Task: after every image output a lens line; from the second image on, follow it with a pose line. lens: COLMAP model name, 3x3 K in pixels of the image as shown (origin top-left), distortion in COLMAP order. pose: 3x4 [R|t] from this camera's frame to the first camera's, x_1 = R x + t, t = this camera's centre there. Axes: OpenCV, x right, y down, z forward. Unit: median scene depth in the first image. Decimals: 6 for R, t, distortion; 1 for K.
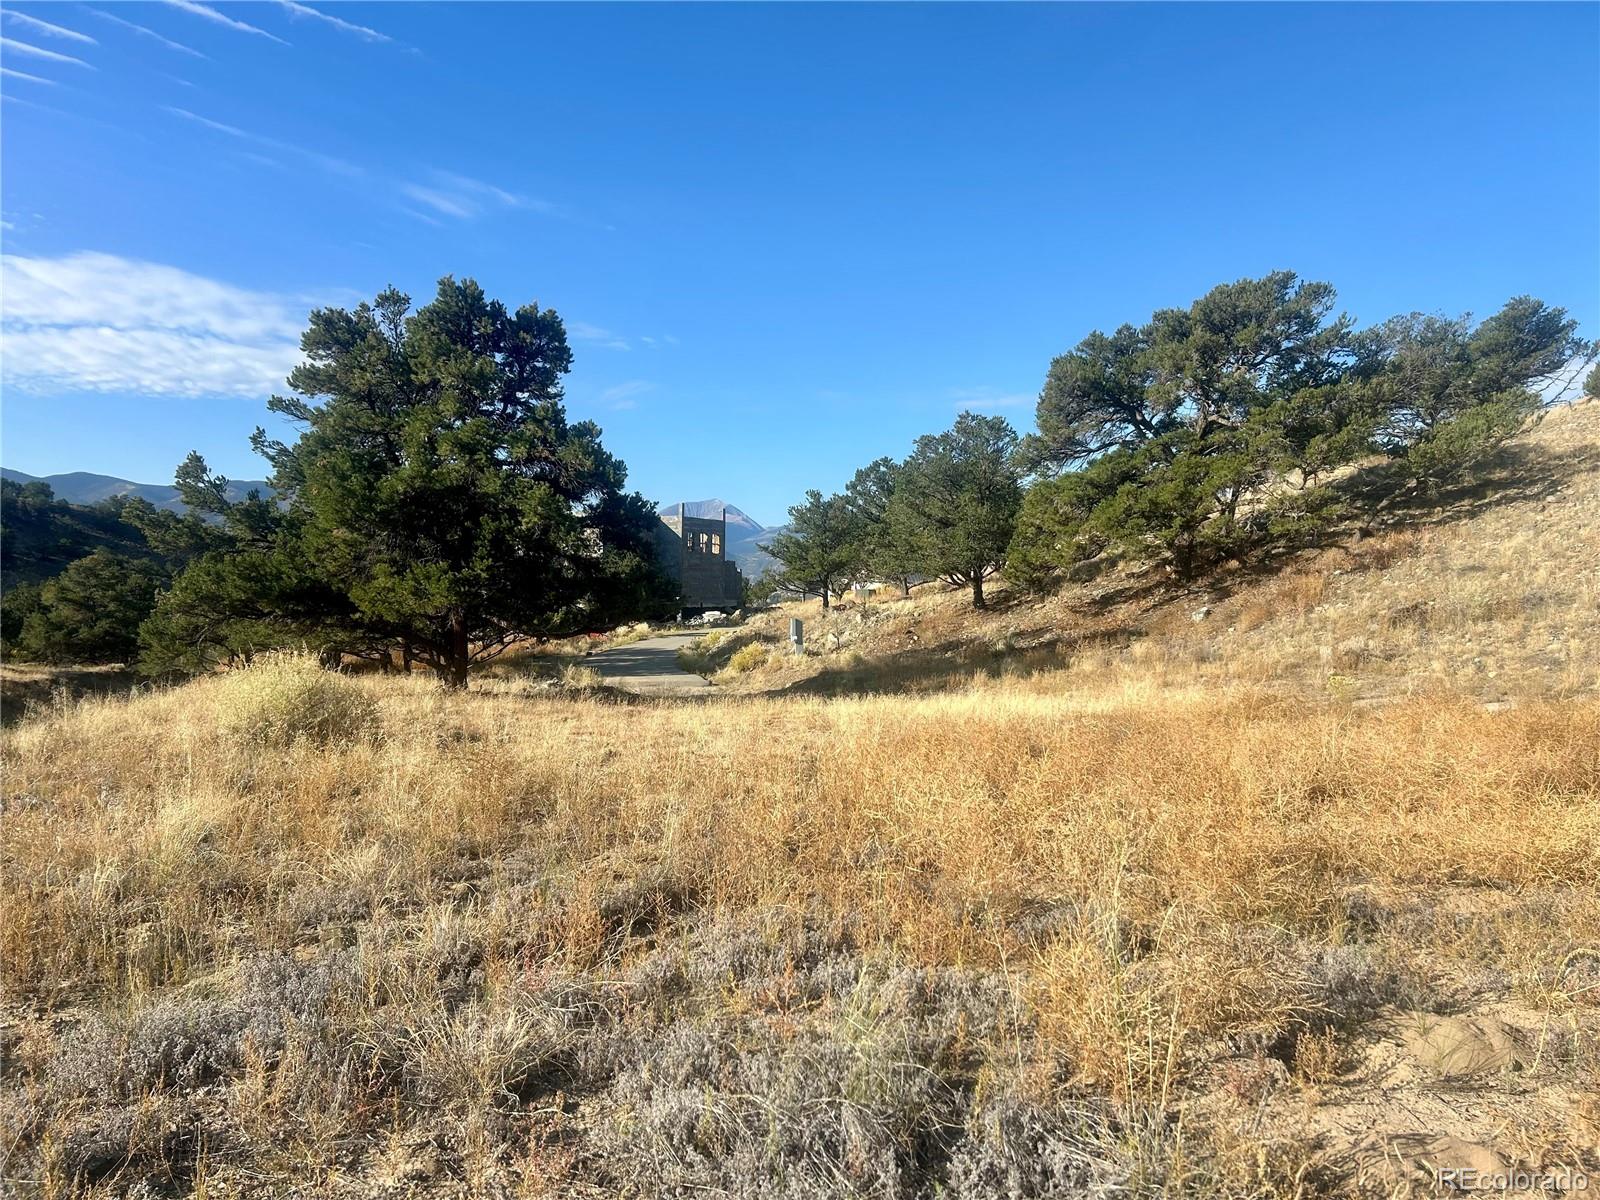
lens RADIAL K [[1193.8, 0, 812.6], [0, 1193.8, 635.6], [0, 0, 1]] dist [0.048166, -0.050847]
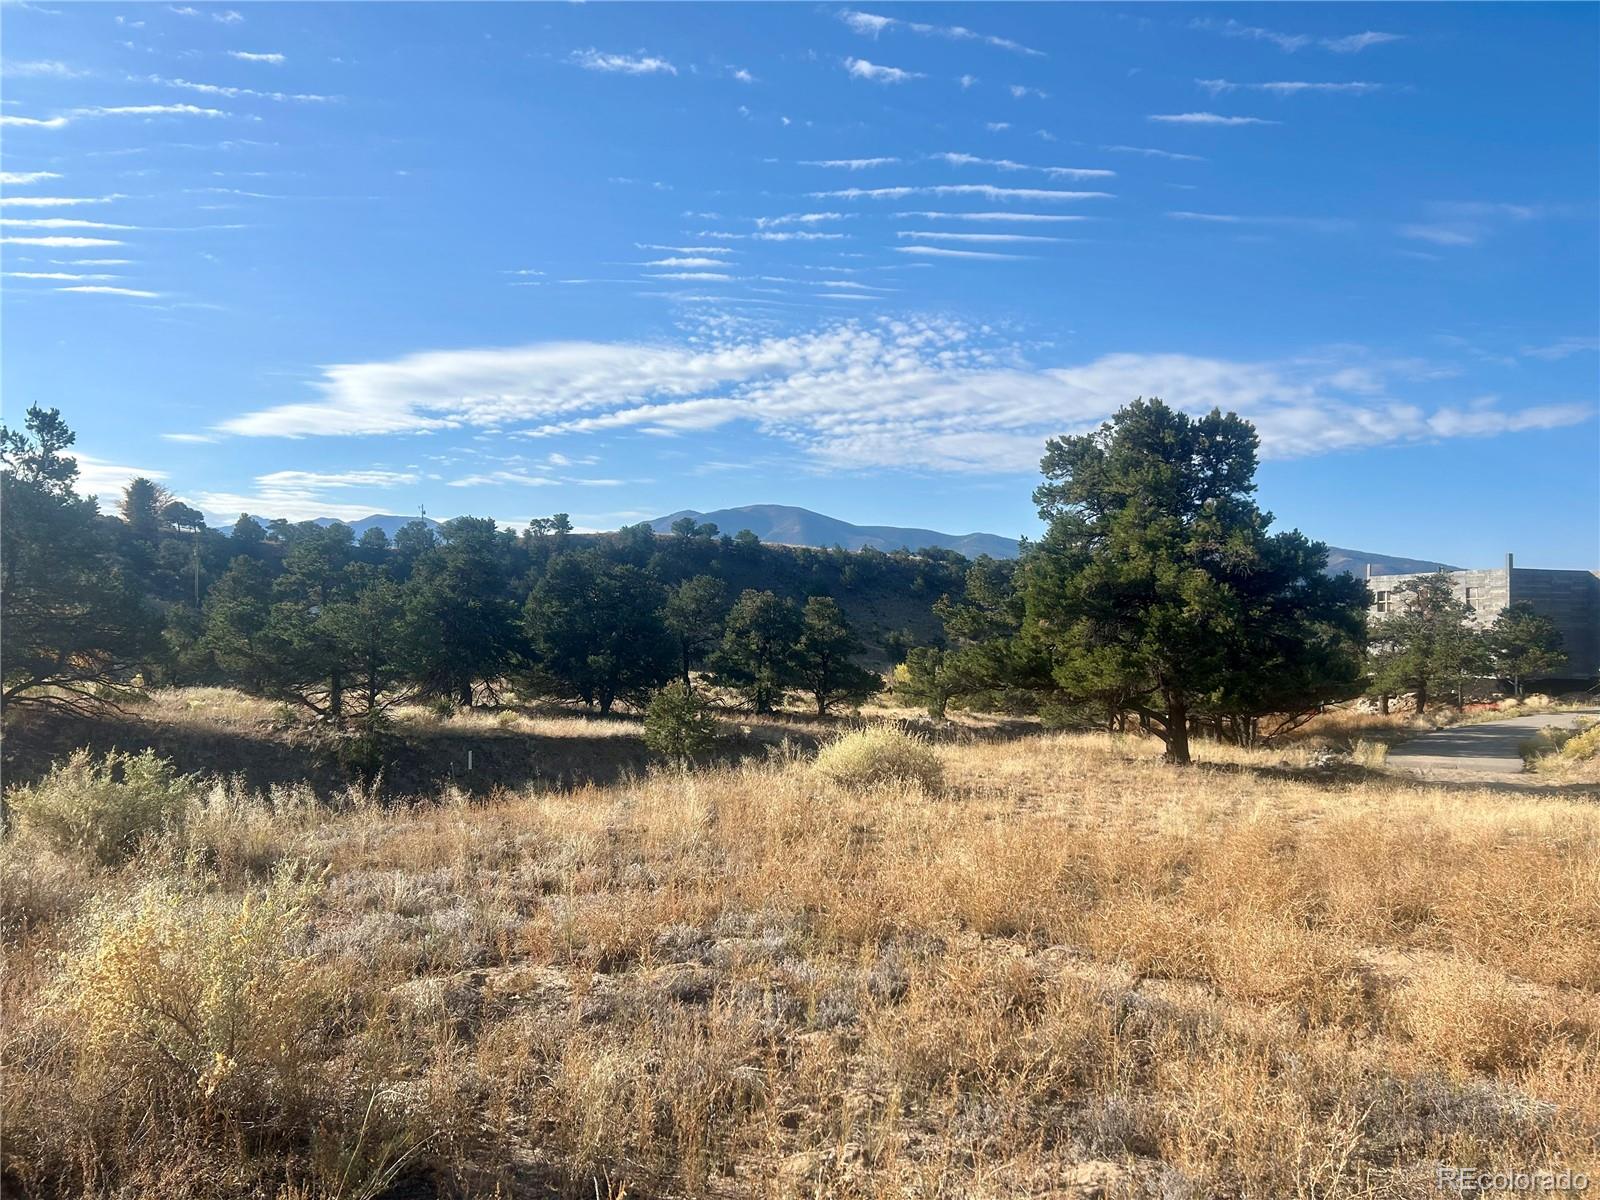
lens RADIAL K [[1193.8, 0, 798.8], [0, 1193.8, 622.4], [0, 0, 1]] dist [0.048166, -0.050847]
pose [[0.701328, -0.014079, -0.712700, 0.191286], [-0.027535, 0.998524, -0.046821, -0.013760], [0.712307, 0.052461, 0.699905, -0.022124]]
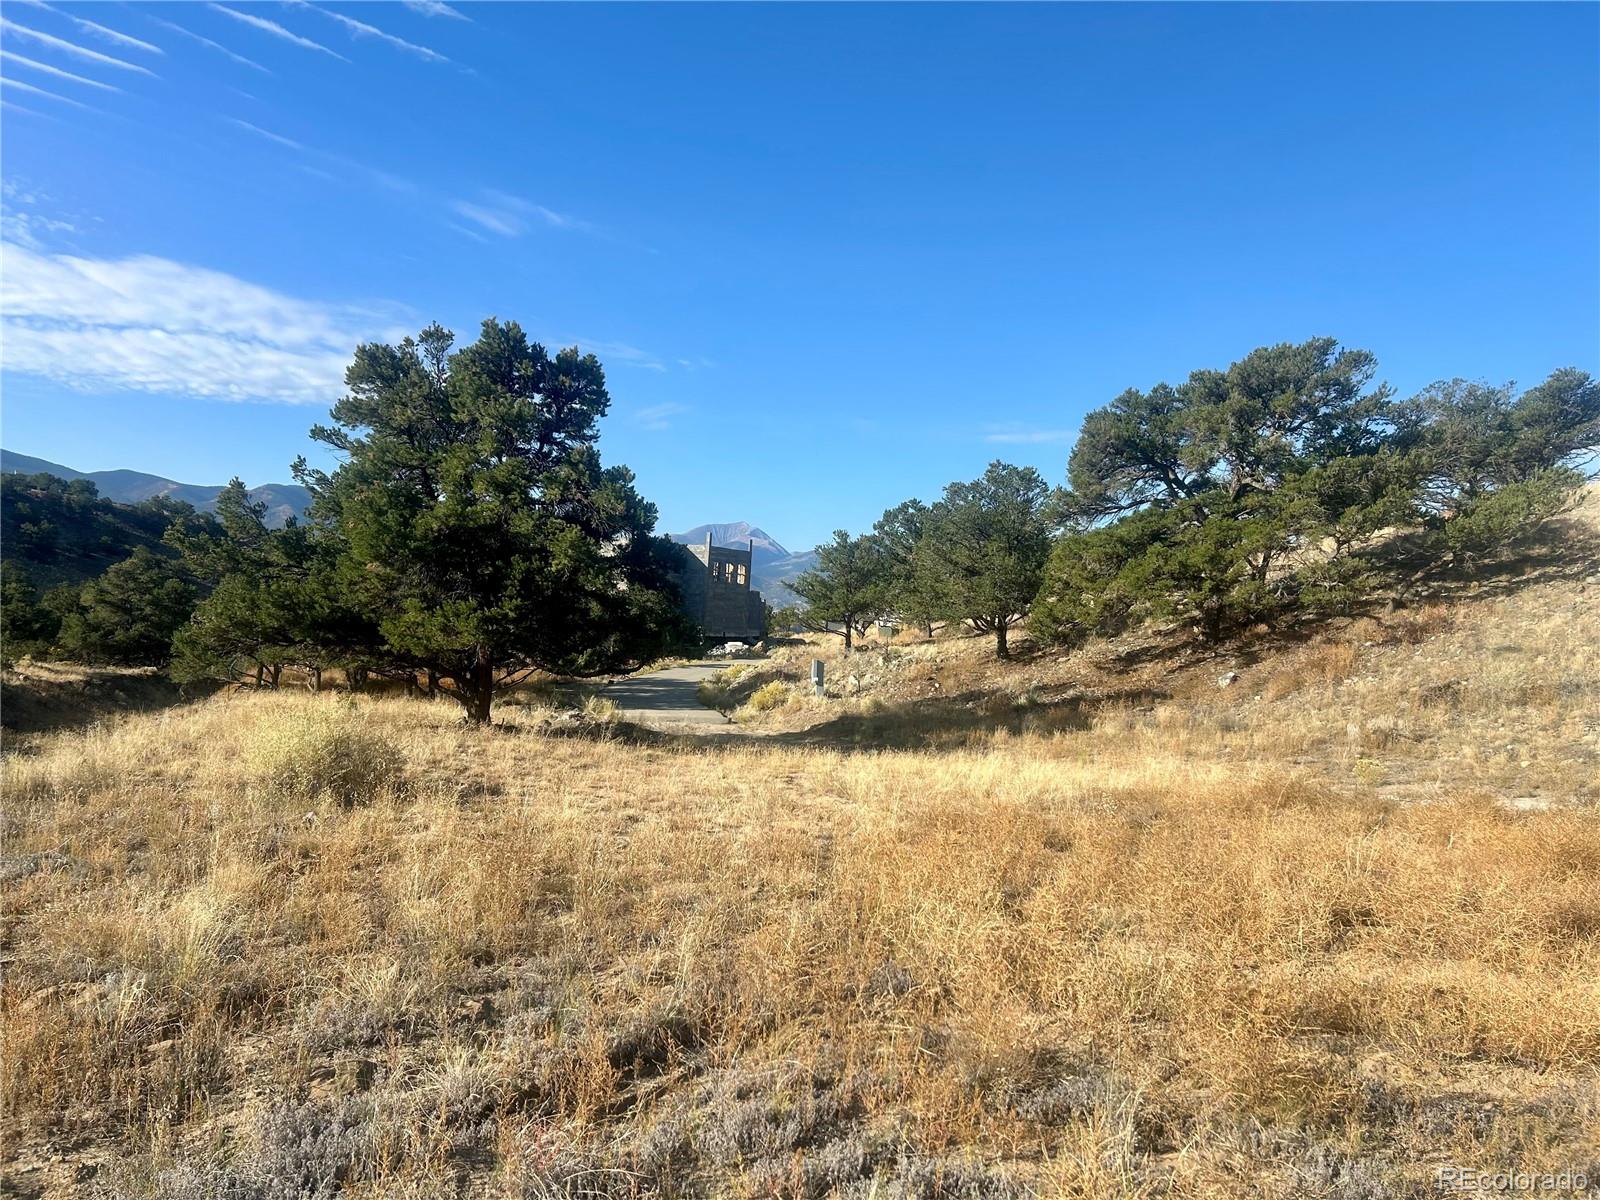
lens RADIAL K [[1193.8, 0, 797.9], [0, 1193.8, 635.3], [0, 0, 1]] dist [0.048166, -0.050847]
pose [[0.998483, 0.045644, -0.030808, -0.000947], [-0.046302, 0.998707, -0.021005, -0.014557], [0.029809, 0.022400, 0.999305, -0.000998]]
